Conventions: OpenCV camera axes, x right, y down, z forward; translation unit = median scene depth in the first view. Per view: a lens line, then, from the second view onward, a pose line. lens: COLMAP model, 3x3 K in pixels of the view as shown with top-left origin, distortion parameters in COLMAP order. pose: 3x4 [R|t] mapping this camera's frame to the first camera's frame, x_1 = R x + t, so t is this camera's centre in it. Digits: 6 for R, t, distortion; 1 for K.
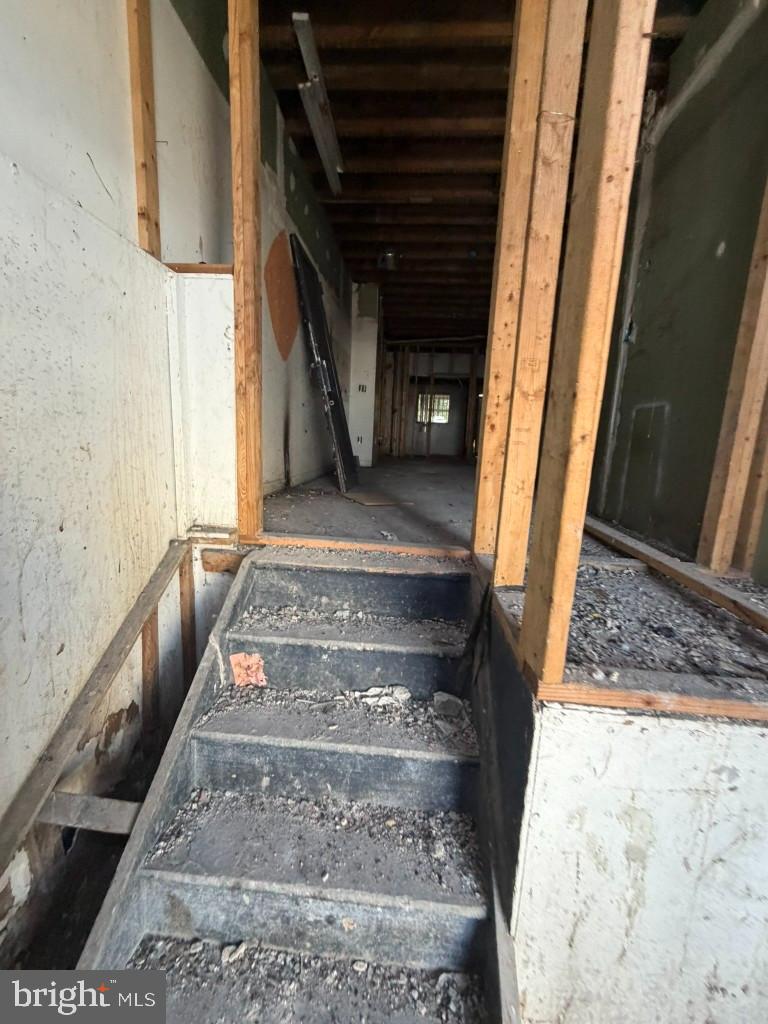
lens RADIAL K [[410.3, 0, 383.5], [0, 410.3, 514.7], [0, 0, 1]] dist [-0.000800, 0.000379]
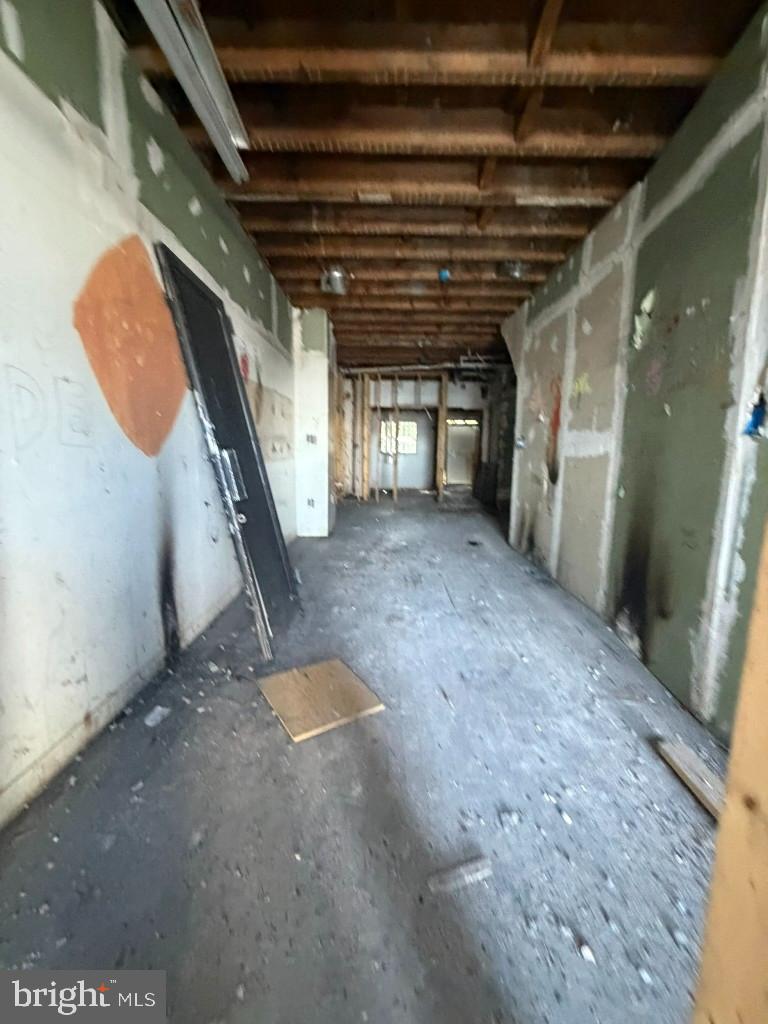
lens RADIAL K [[410.3, 0, 383.5], [0, 410.3, 515.4], [0, 0, 1]] dist [-0.000800, 0.000379]
pose [[0.996057, -0.042255, 0.078009, 0.042857], [0.044218, 0.998743, -0.023608, -0.306108], [-0.076913, 0.026964, 0.996673, 0.459575]]
